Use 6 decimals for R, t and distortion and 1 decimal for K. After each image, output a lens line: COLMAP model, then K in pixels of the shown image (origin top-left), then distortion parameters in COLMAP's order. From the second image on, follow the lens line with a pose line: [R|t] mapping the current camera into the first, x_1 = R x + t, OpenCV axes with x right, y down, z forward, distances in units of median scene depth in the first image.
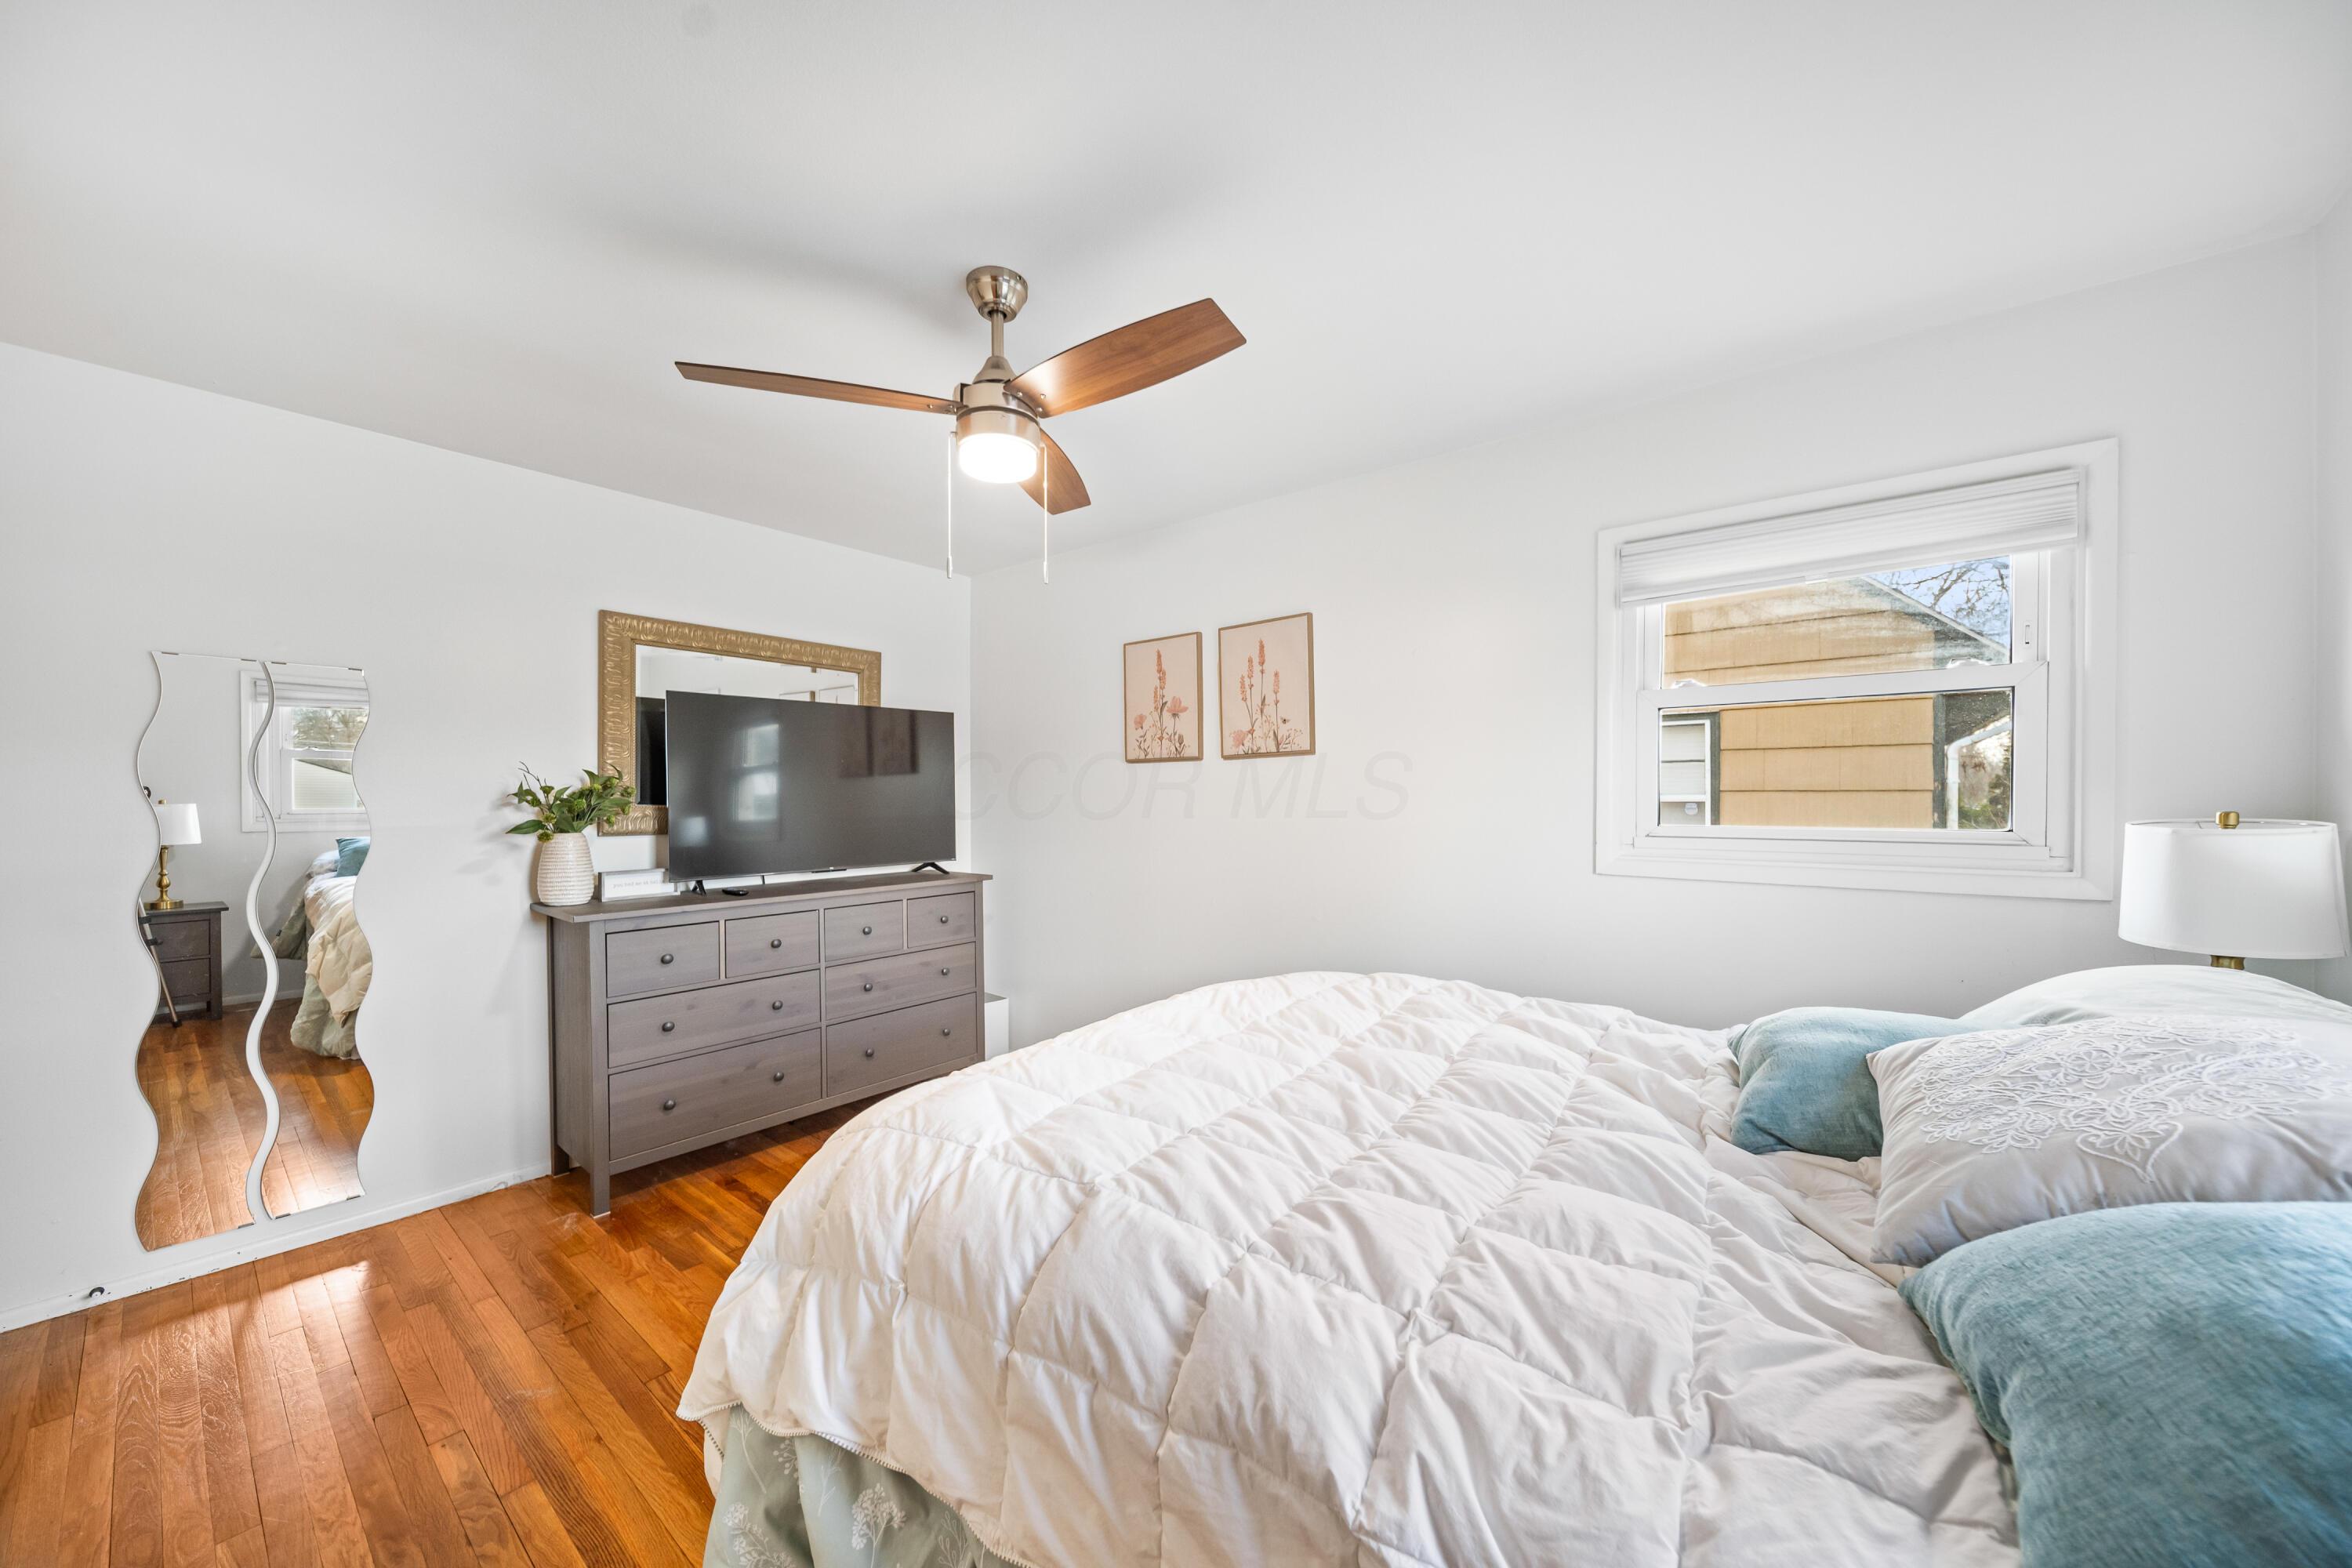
lens RADIAL K [[831.0, 0, 1190.7], [0, 831.0, 778.6], [0, 0, 1]] dist [-0.010366, -0.000146]
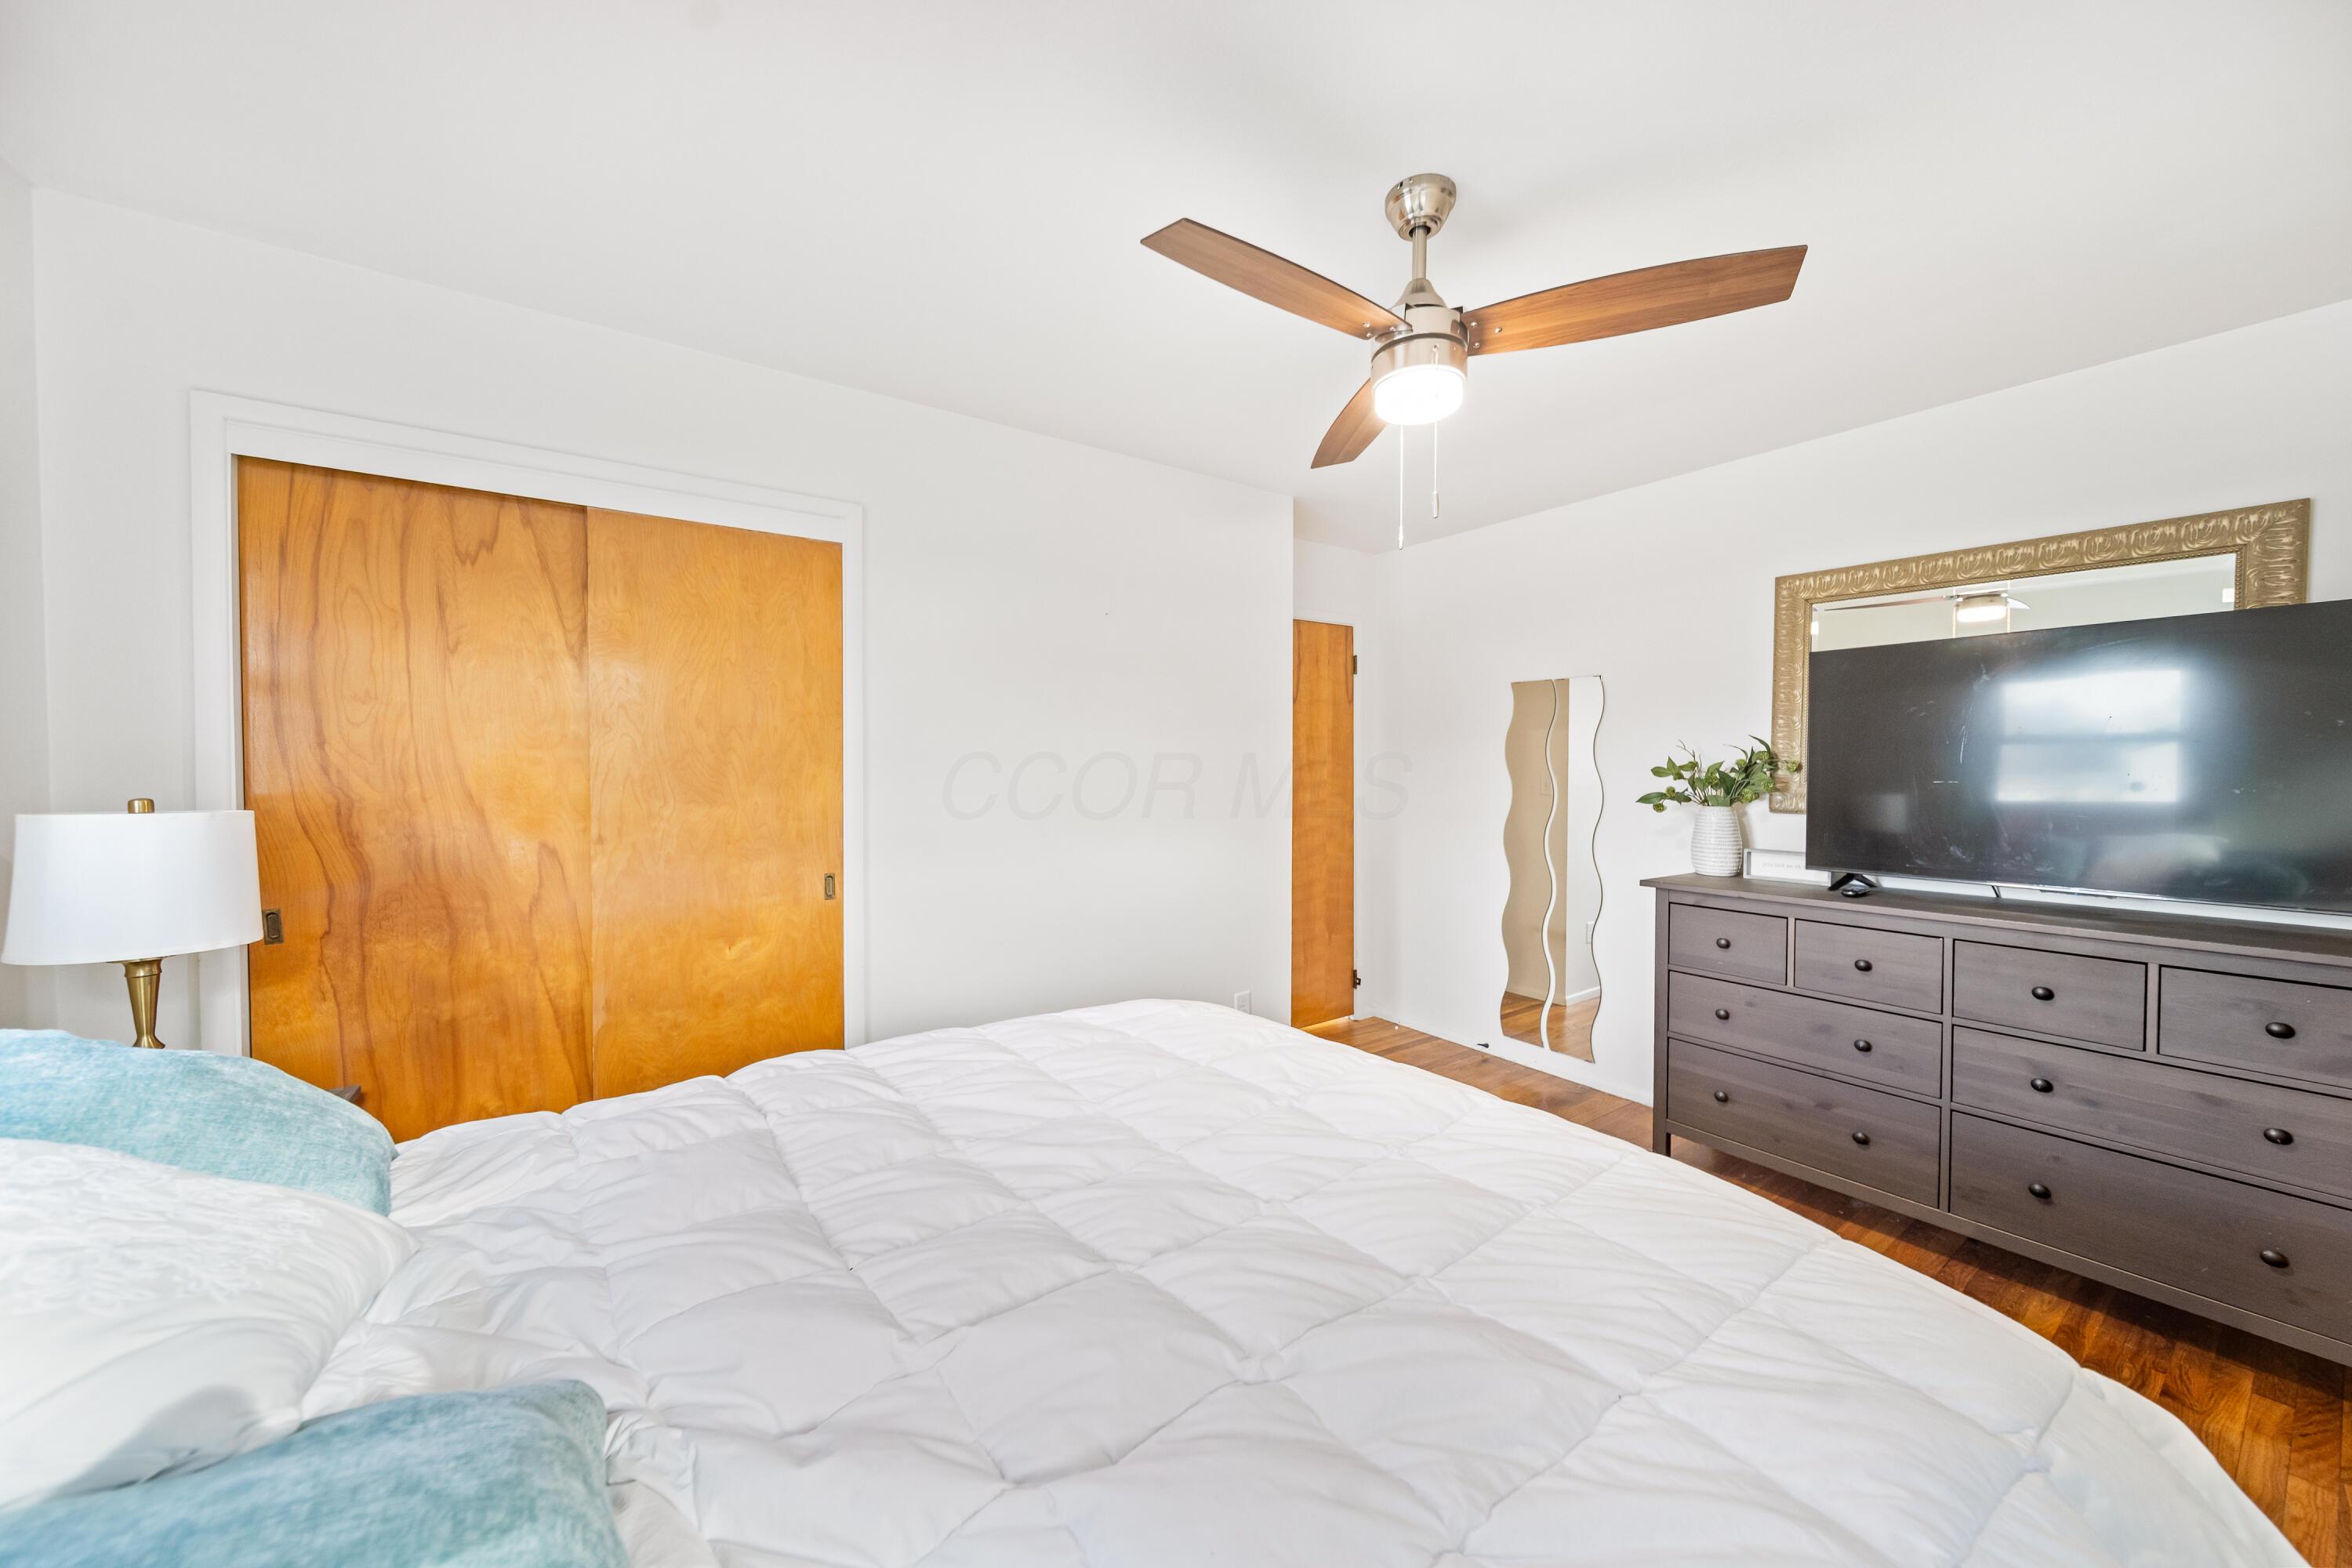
lens RADIAL K [[845.8, 0, 1182.9], [0, 845.8, 761.5], [0, 0, 1]] dist [-0.010486, -0.000002]
pose [[-0.293212, 0.003876, -0.956040, 0.426107], [0.021760, 0.999760, -0.002620, -0.002399], [0.955800, -0.021572, -0.293226, 0.622332]]
